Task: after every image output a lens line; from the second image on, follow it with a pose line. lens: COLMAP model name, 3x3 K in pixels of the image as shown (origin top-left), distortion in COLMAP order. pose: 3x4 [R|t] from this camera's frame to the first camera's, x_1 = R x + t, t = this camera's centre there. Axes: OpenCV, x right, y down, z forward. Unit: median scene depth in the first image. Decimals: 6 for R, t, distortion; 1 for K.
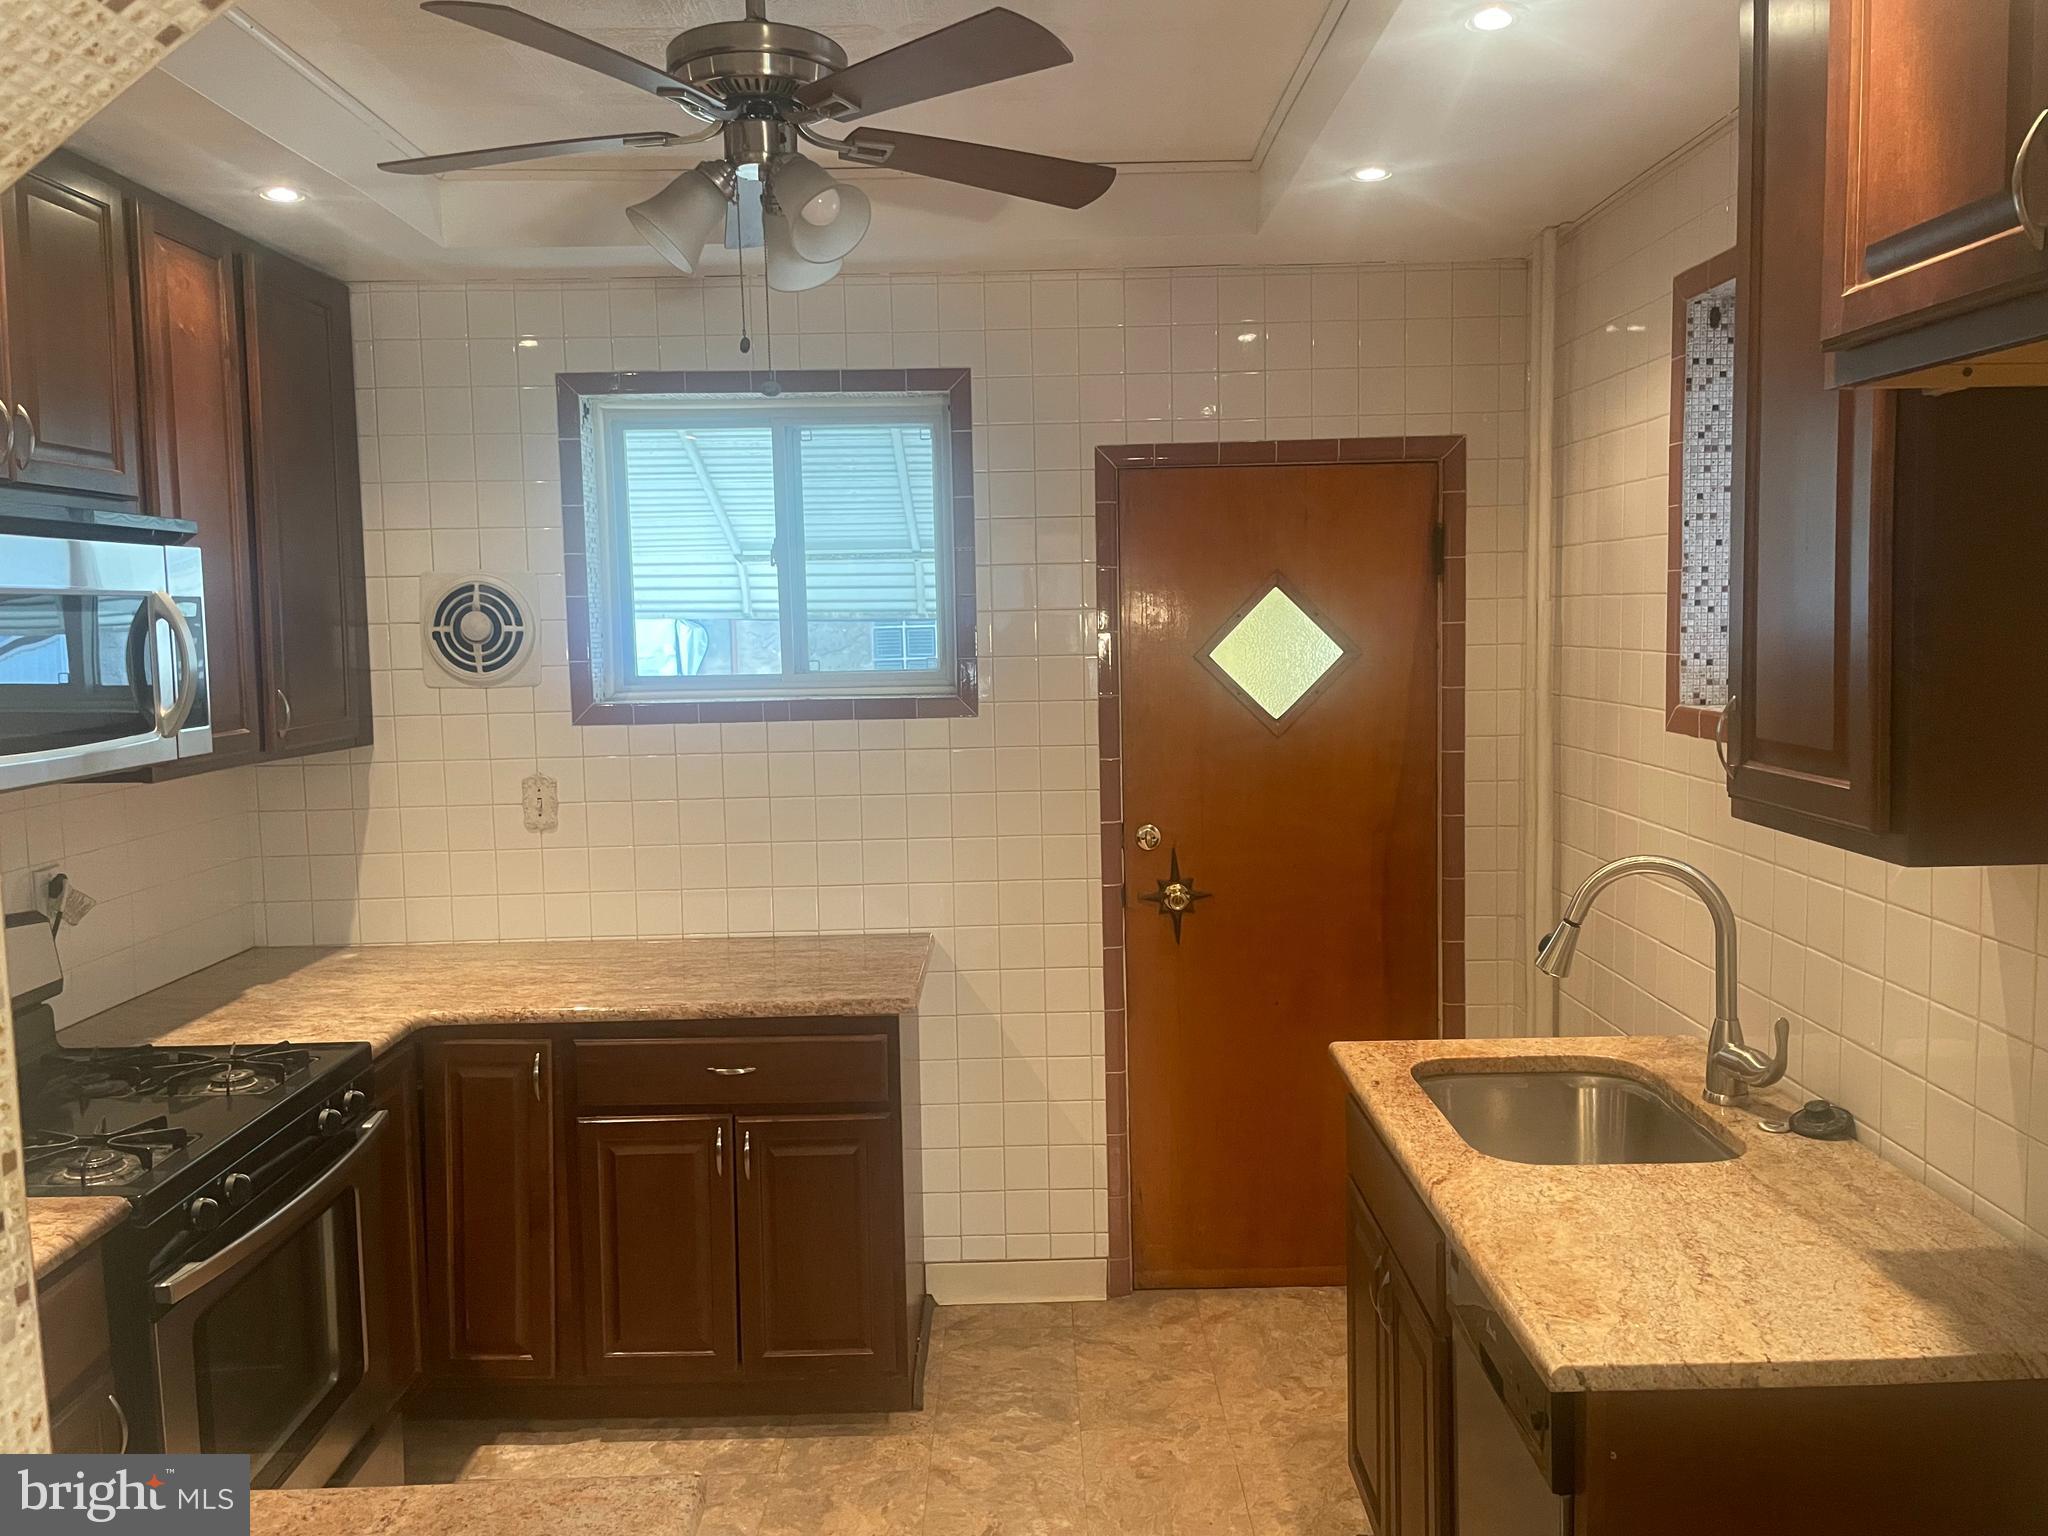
lens RADIAL K [[1579.1, 0, 1024.0], [0, 1579.1, 768.0], [0, 0, 1]] dist [0.116509, -0.160694]
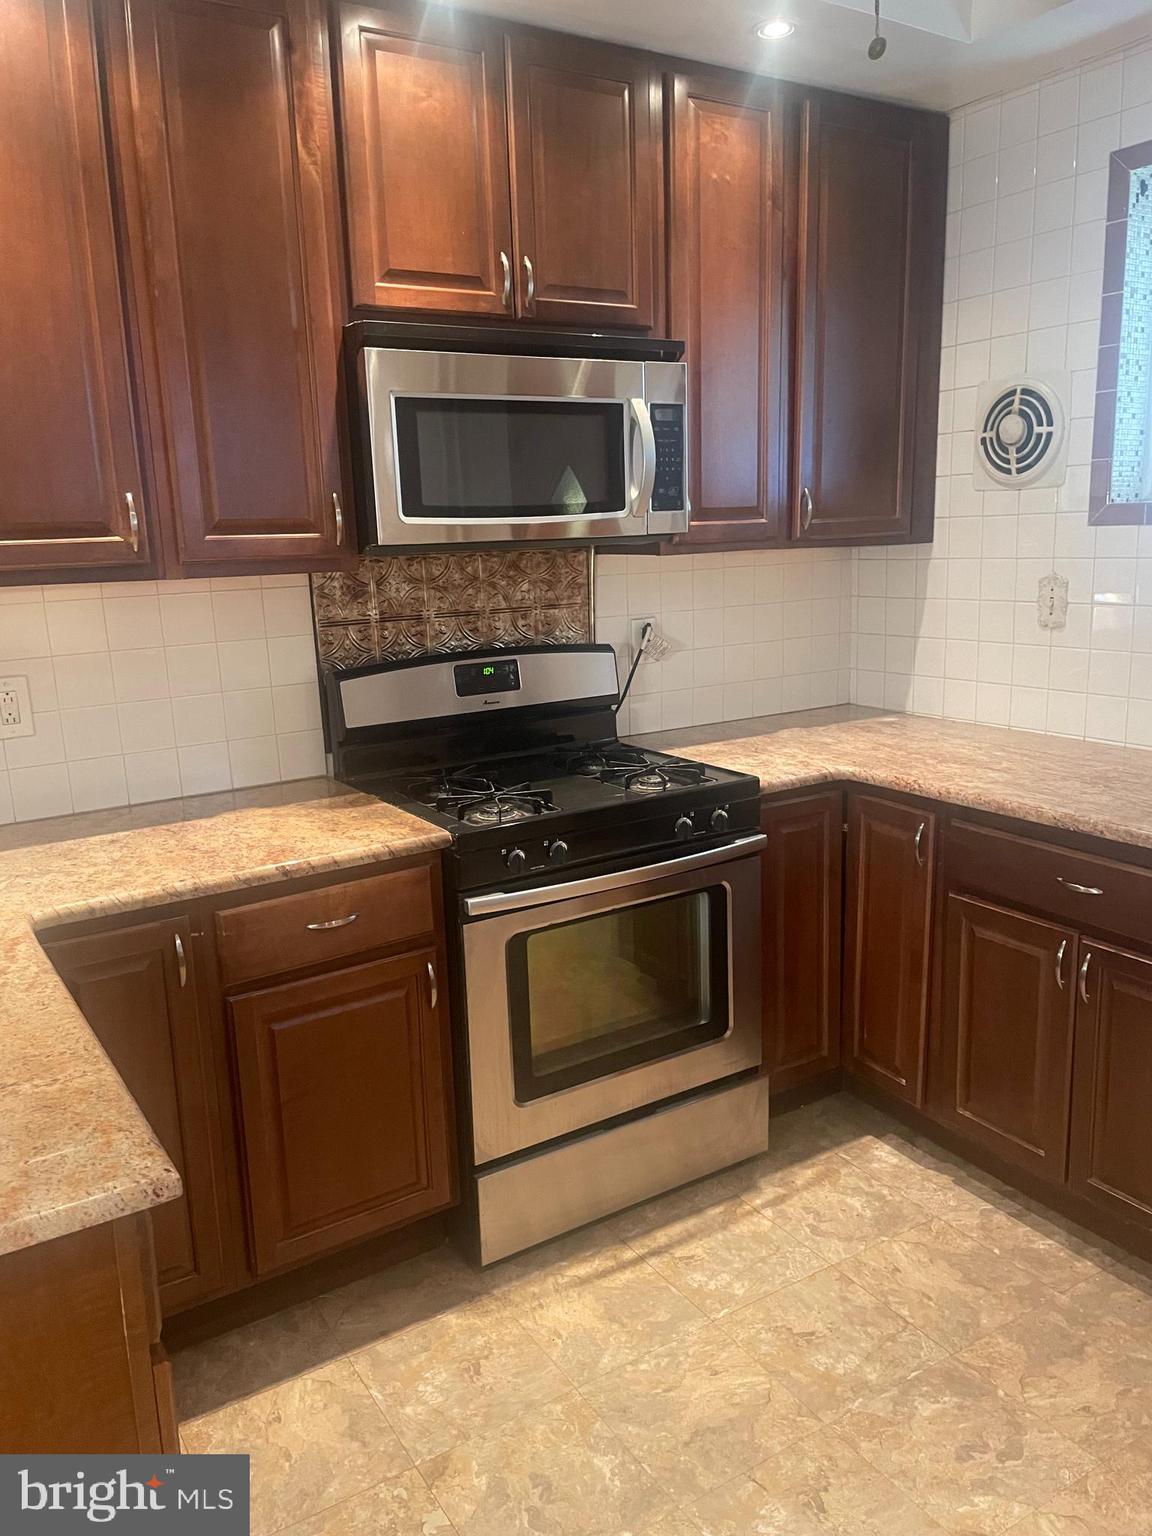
lens RADIAL K [[1158.6, 0, 576.5], [0, 1158.6, 776.9], [0, 0, 1]] dist [0.105764, -0.138403]
pose [[0.521553, 0.182678, -0.833434, 0.224087], [-0.062774, 0.982379, 0.176042, 0.020844], [0.850907, -0.039498, 0.523830, 0.369085]]
